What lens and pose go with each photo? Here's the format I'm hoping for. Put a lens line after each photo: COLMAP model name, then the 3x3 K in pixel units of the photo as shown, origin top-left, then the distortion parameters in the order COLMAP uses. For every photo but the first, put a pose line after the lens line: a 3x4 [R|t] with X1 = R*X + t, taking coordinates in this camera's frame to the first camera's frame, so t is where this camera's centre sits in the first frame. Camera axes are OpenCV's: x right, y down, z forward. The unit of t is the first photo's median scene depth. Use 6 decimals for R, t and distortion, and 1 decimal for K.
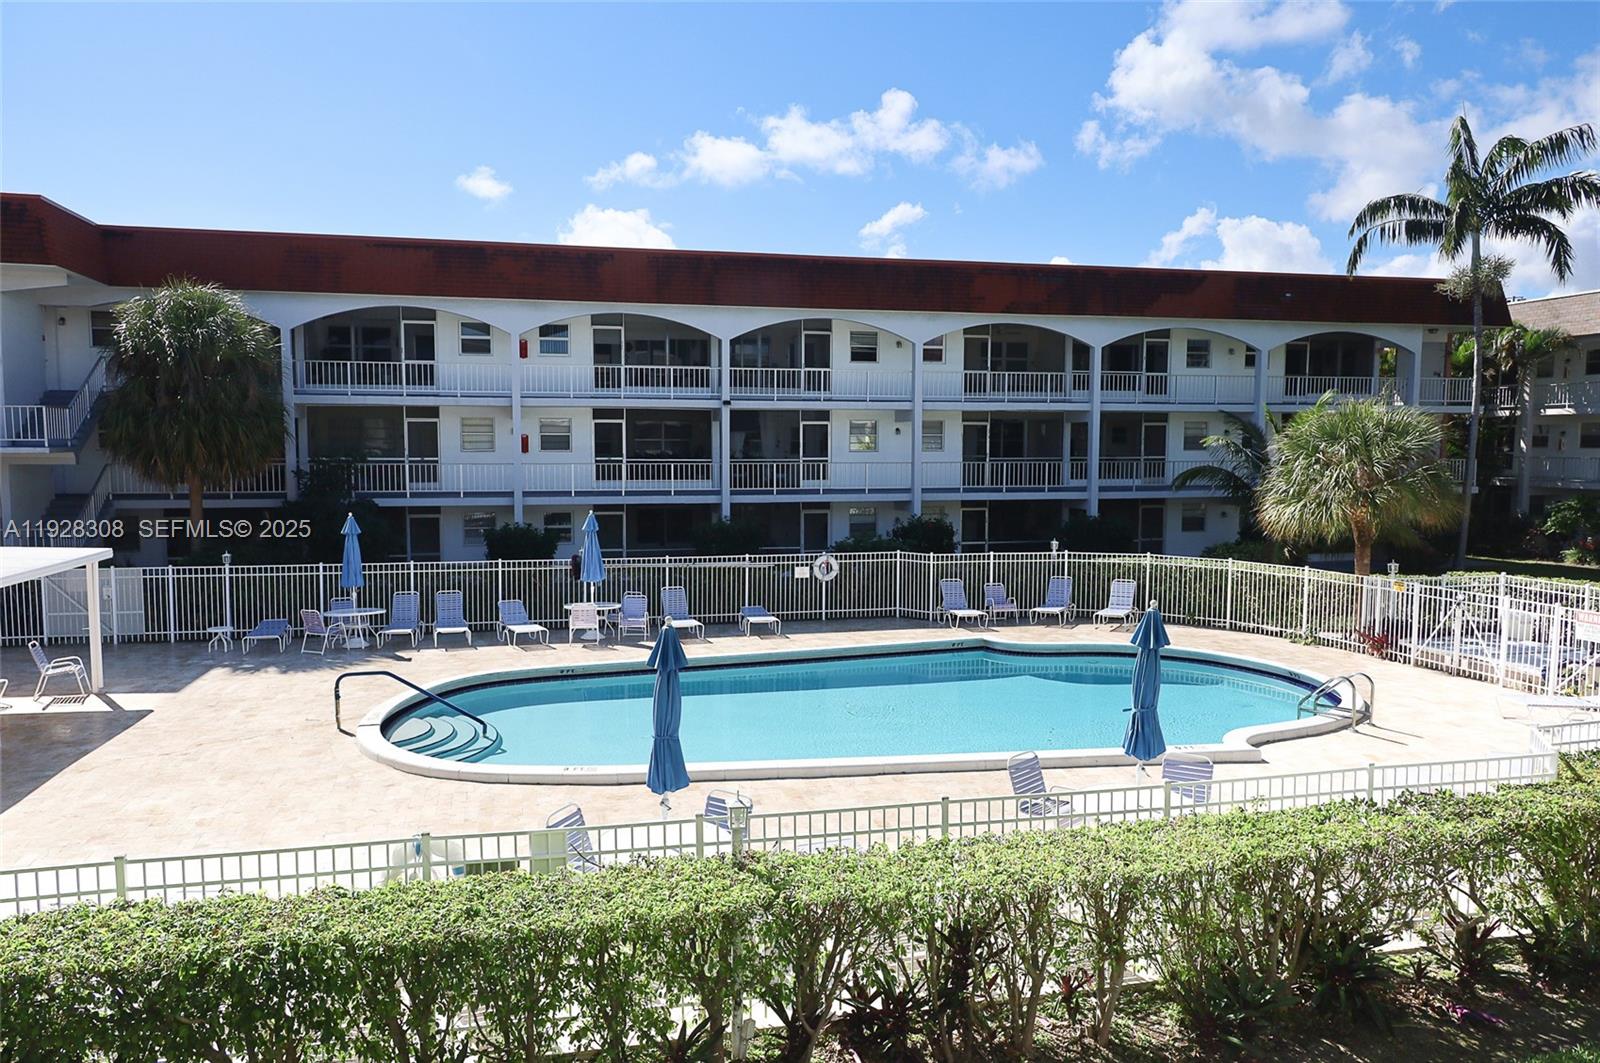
lens RADIAL K [[1150.1, 0, 803.2], [0, 1150.1, 524.7], [0, 0, 1]] dist [0.006124, -0.006096]
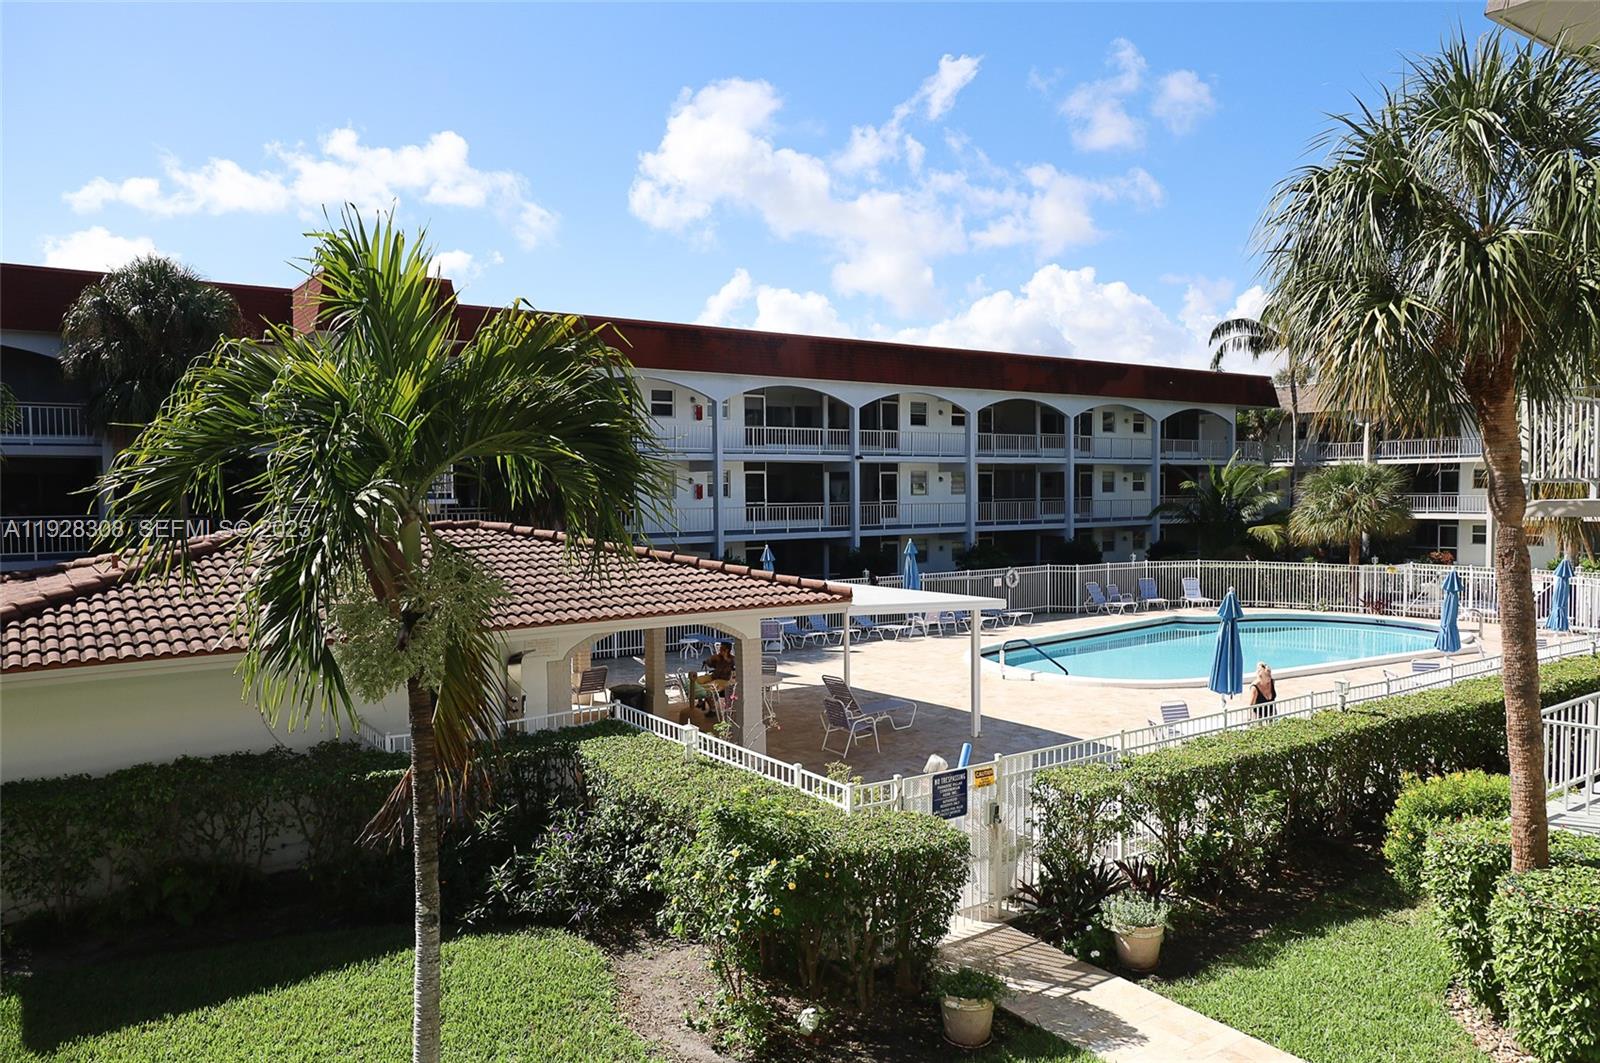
lens RADIAL K [[1150.1, 0, 794.8], [0, 1150.1, 536.3], [0, 0, 1]] dist [0.006124, -0.006096]
pose [[0.922822, -0.024580, 0.384442, -0.573465], [0.037089, 0.998995, -0.025158, 0.009216], [-0.383438, 0.037475, 0.922806, -0.130949]]
